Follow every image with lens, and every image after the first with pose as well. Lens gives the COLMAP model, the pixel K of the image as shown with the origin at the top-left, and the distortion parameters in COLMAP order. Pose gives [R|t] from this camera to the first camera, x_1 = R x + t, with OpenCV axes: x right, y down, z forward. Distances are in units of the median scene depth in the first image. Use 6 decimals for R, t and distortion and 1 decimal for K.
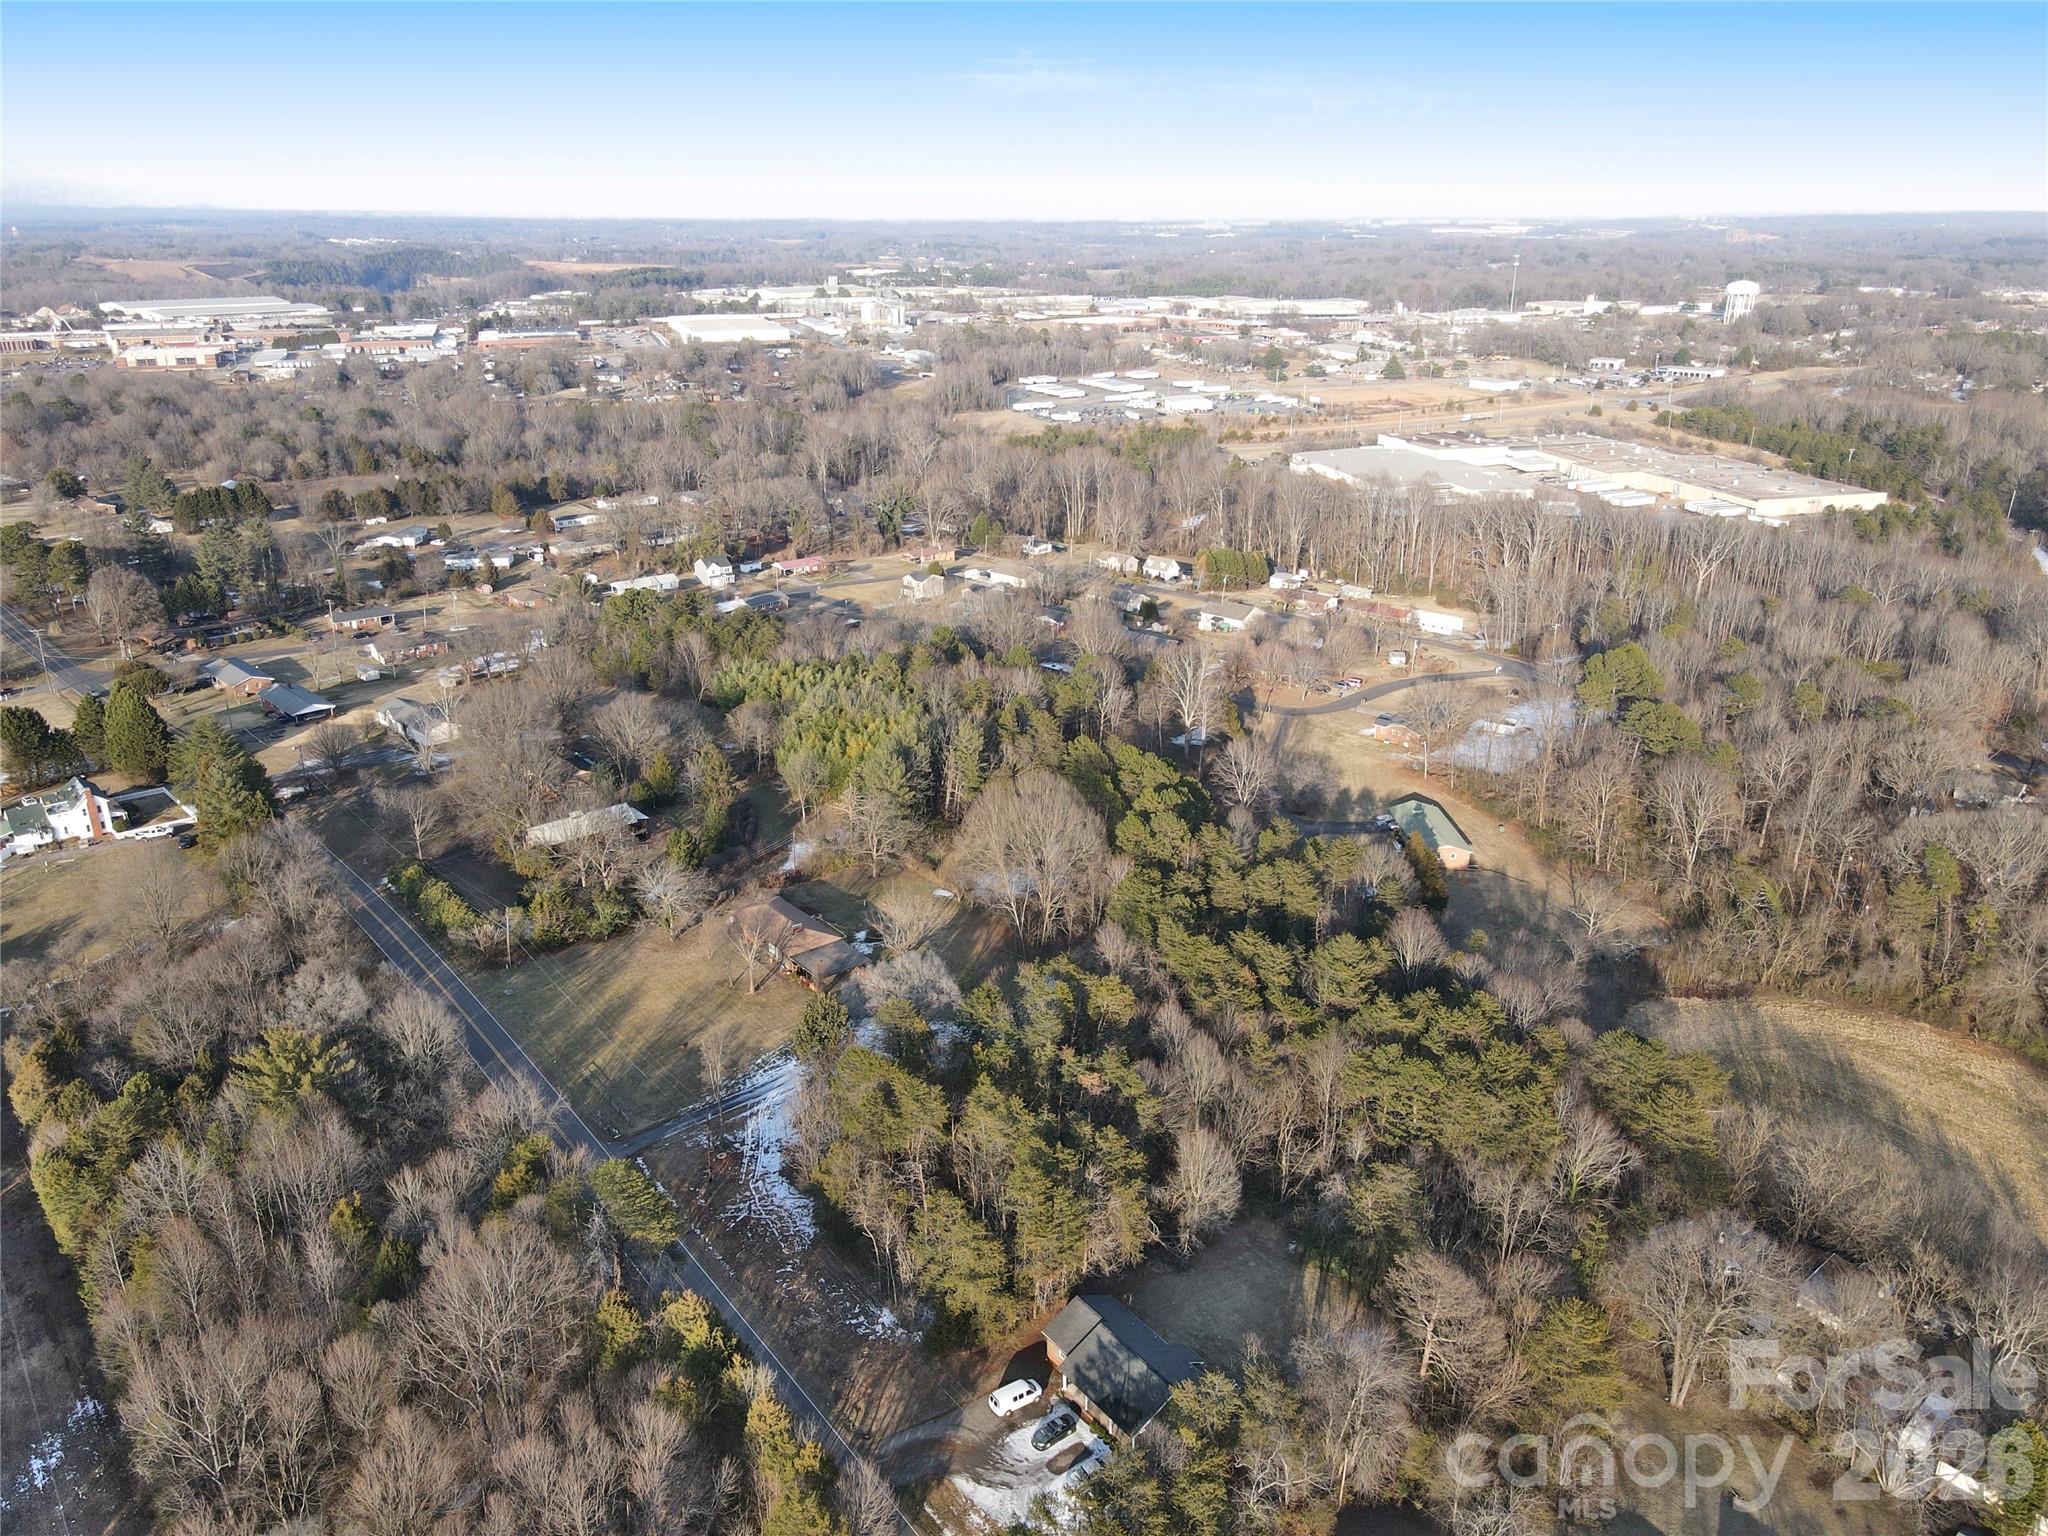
lens RADIAL K [[1502.1, 0, 1035.0], [0, 1502.1, 764.8], [0, 0, 1]] dist [0.005971, 0.020290]
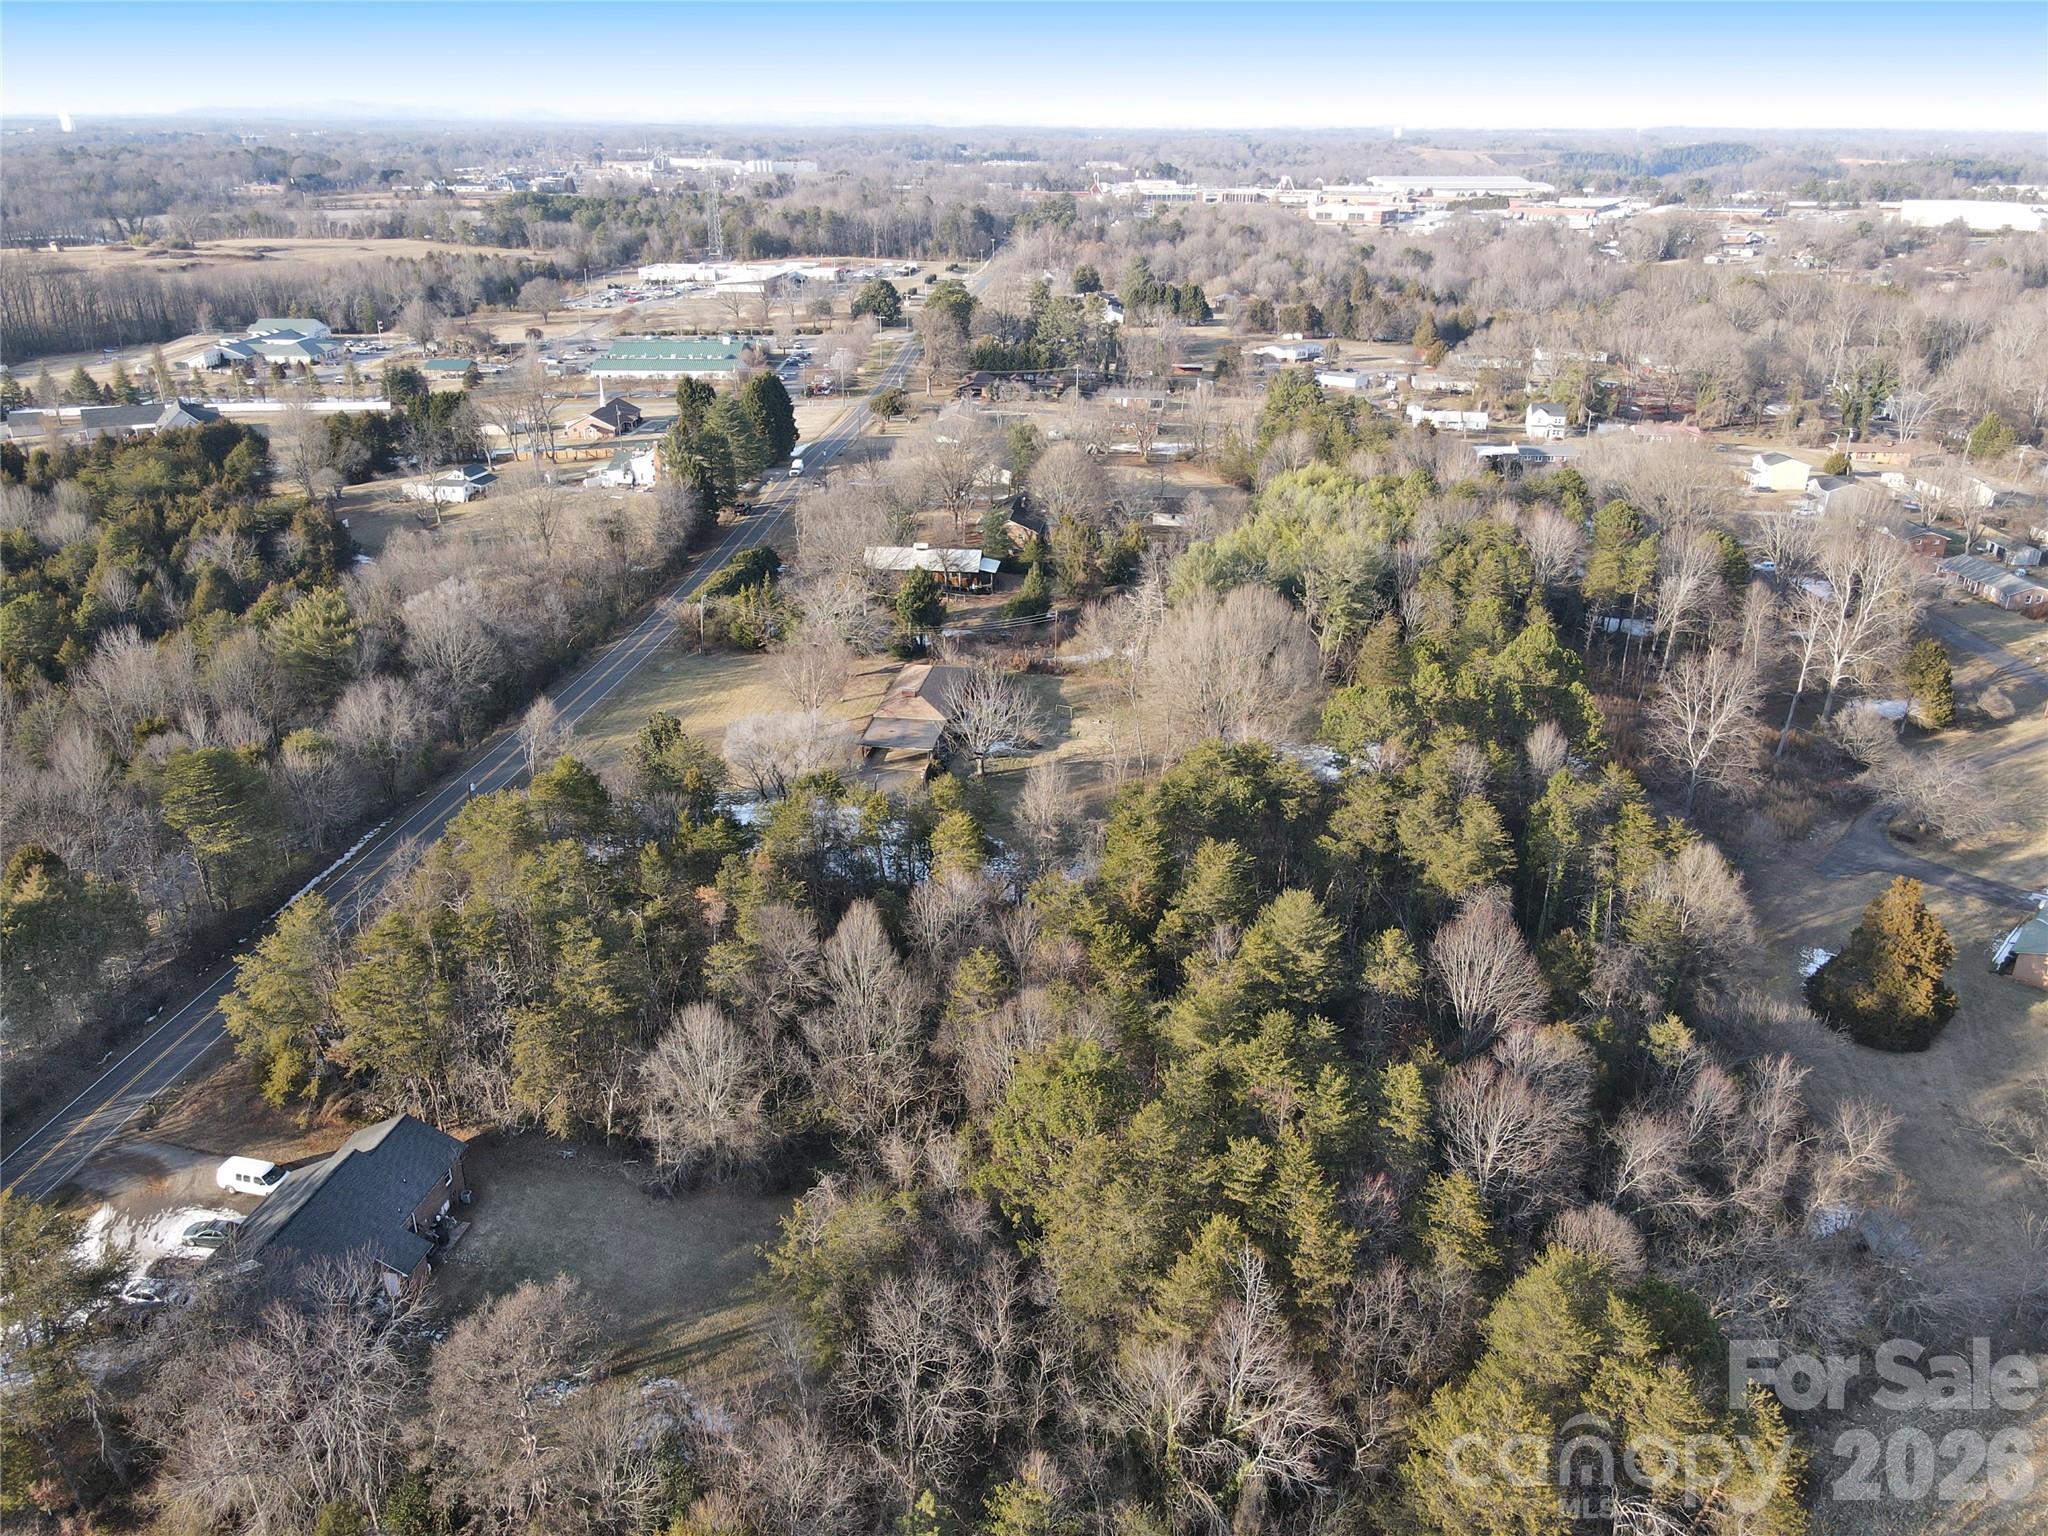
lens RADIAL K [[1502.1, 0, 1027.5], [0, 1502.1, 772.2], [0, 0, 1]] dist [0.005971, 0.020290]
pose [[0.686007, 0.294091, -0.665511, 0.213212], [-0.259192, 0.953444, 0.154155, 0.003399], [0.679863, 0.066744, 0.730296, 0.215149]]
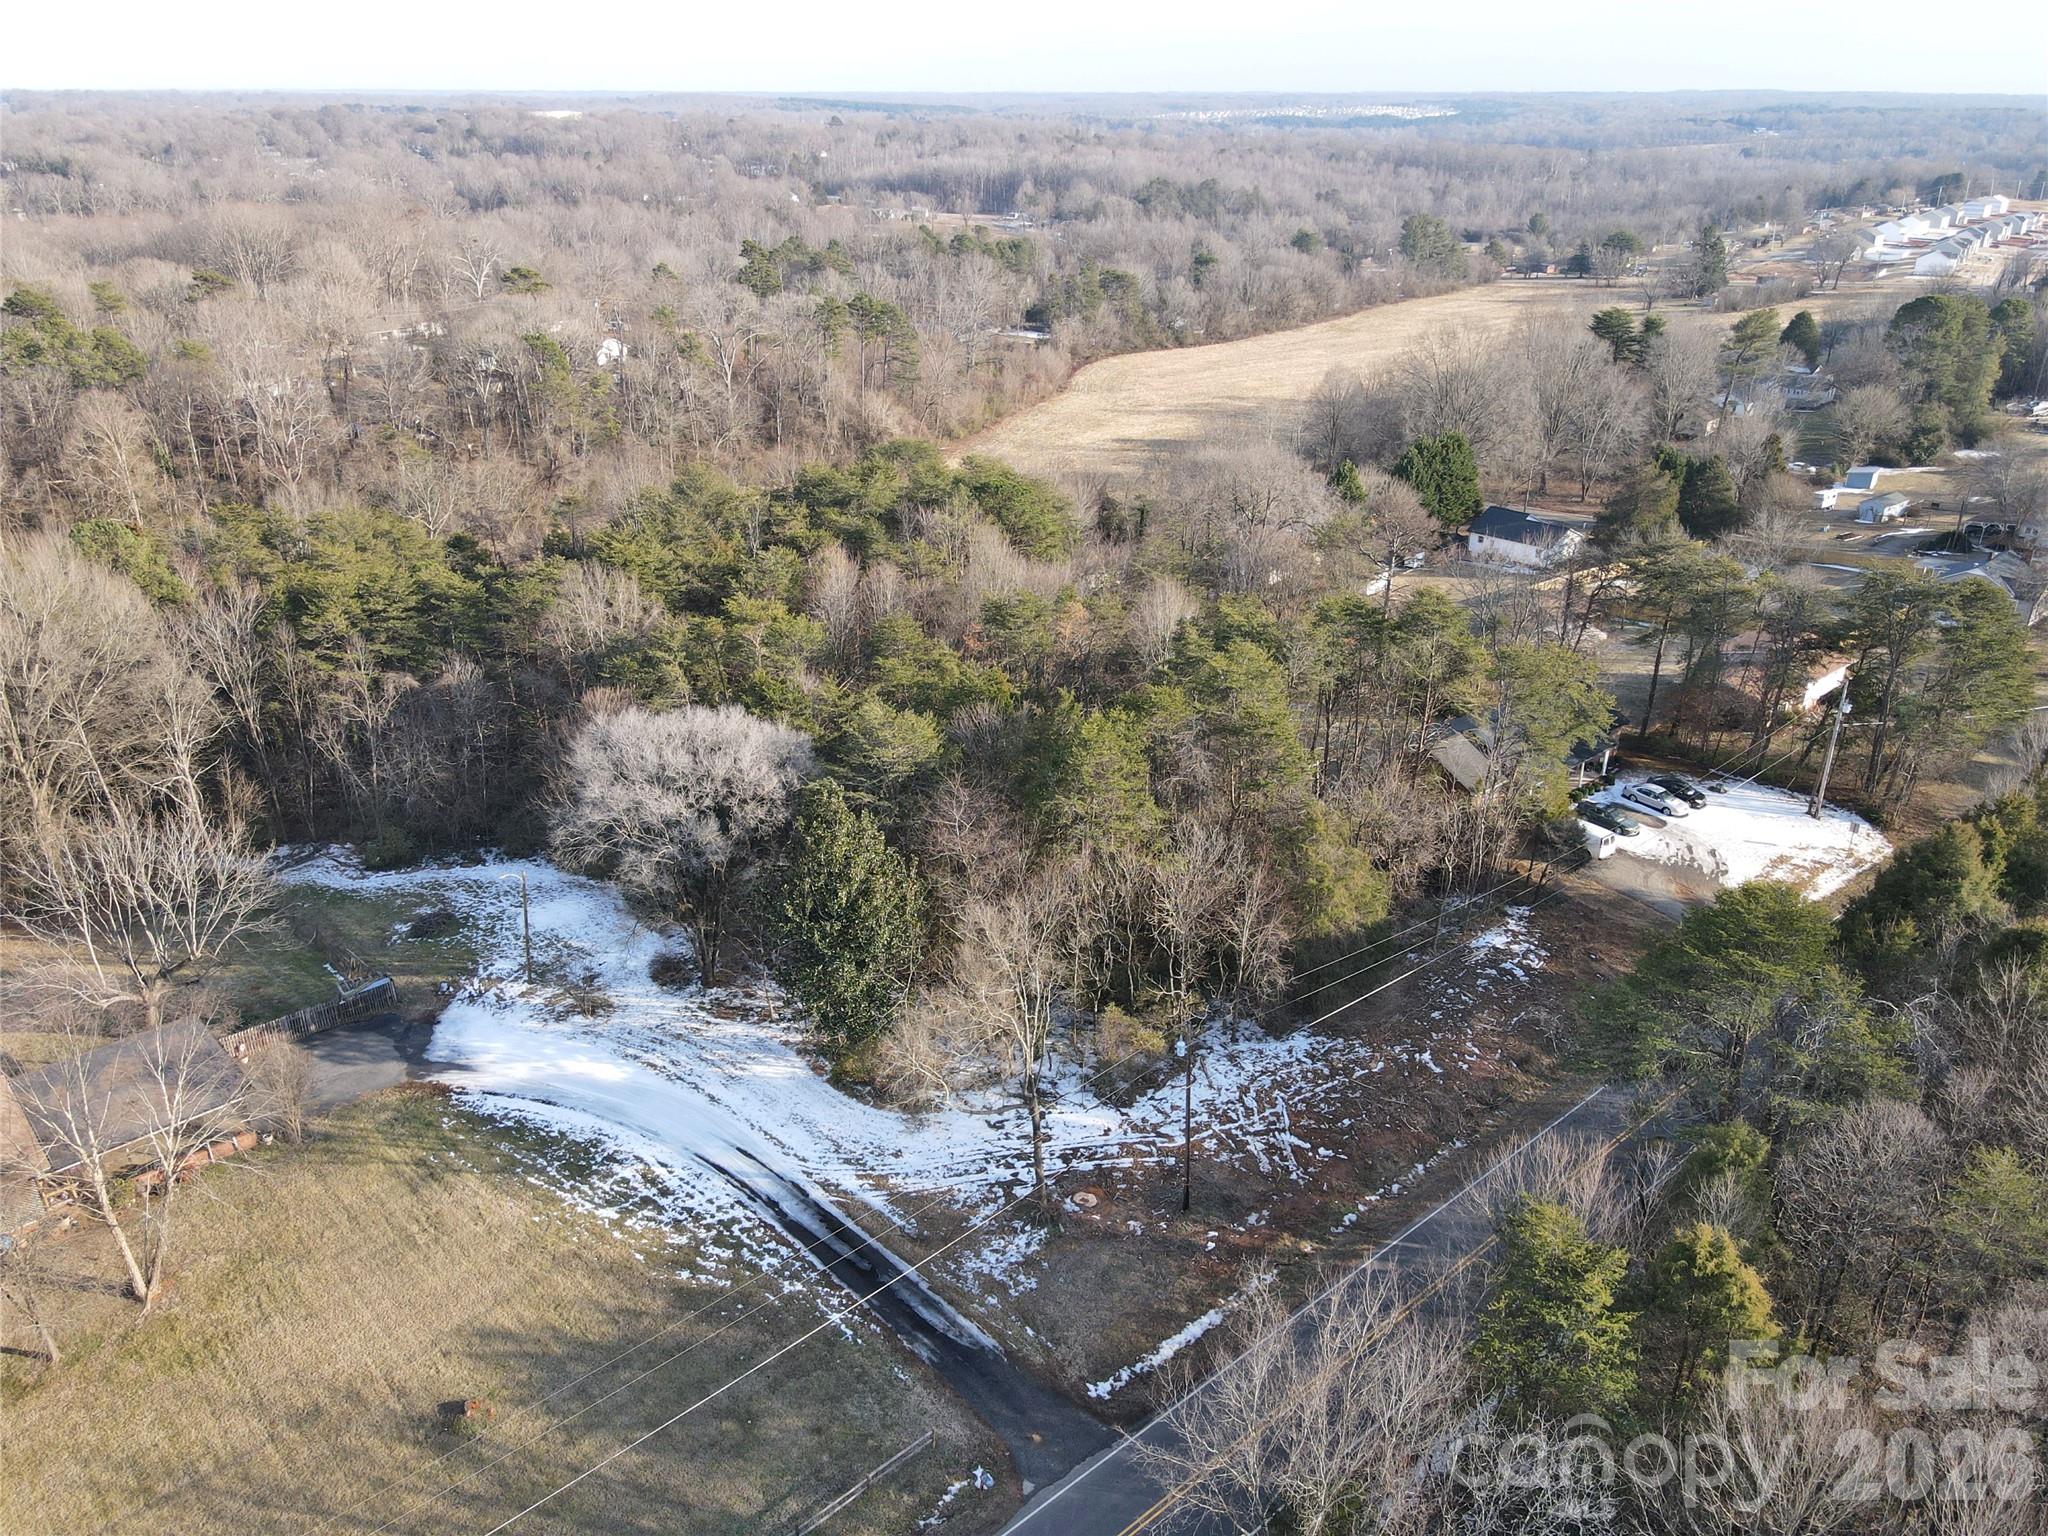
lens RADIAL K [[1502.1, 0, 1015.6], [0, 1502.1, 765.1], [0, 0, 1]] dist [0.005971, 0.020290]
pose [[-0.065374, -0.409023, 0.910179, -0.194418], [0.348565, 0.845312, 0.404908, 0.002646], [-0.935002, 0.343727, 0.087310, 0.361412]]
